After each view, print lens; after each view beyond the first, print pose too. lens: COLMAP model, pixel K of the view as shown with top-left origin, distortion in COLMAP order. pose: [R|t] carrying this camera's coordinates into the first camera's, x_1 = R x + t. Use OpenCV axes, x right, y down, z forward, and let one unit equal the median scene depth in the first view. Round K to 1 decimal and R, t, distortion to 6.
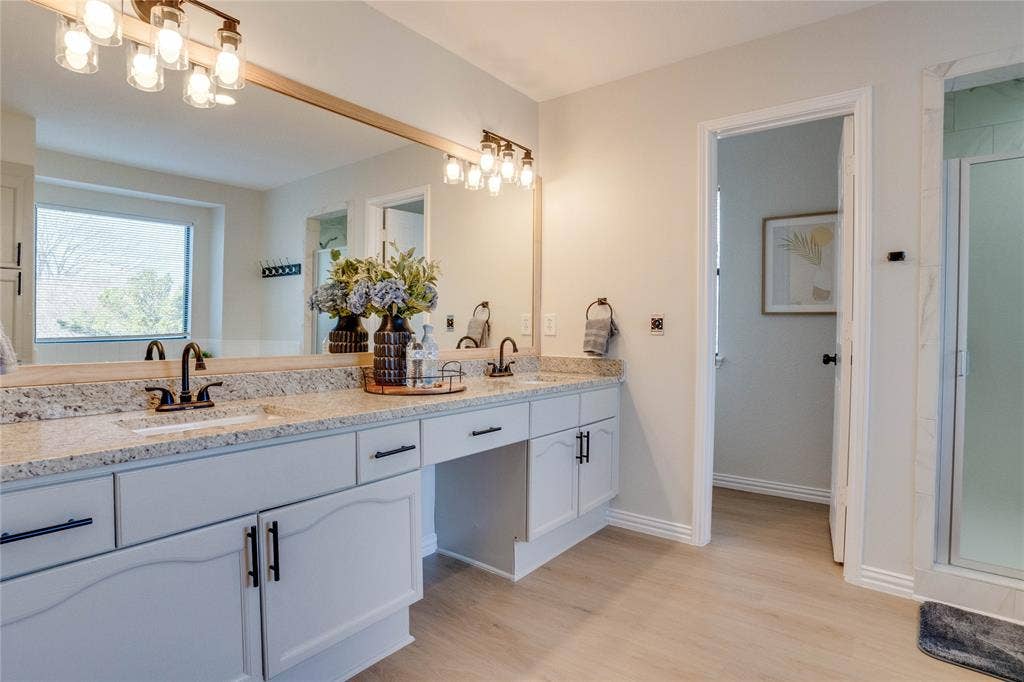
lens RADIAL K [[546.1, 0, 512.0], [0, 546.1, 341.0], [0, 0, 1]] dist [0.000056, 0.000132]
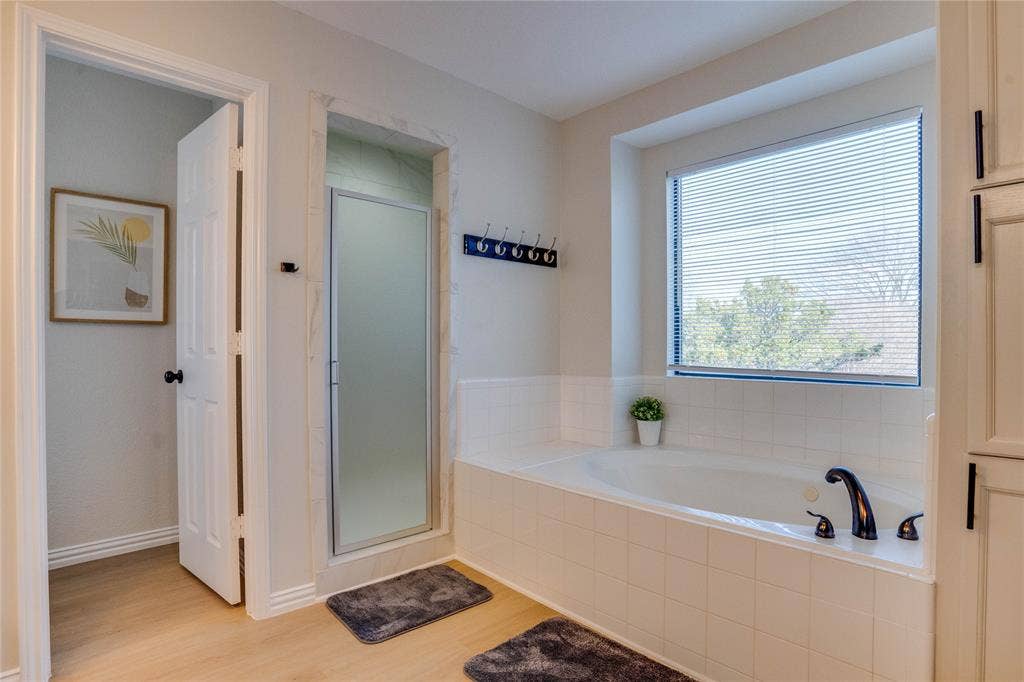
lens RADIAL K [[511.2, 0, 511.4], [0, 511.2, 354.3], [0, 0, 1]] dist [-0.048454, 0.000348]
pose [[0.155526, -0.018648, 0.987656, -0.136087], [0.017387, 0.999719, 0.016137, -0.006725], [-0.987679, 0.014663, 0.155806, 0.475180]]
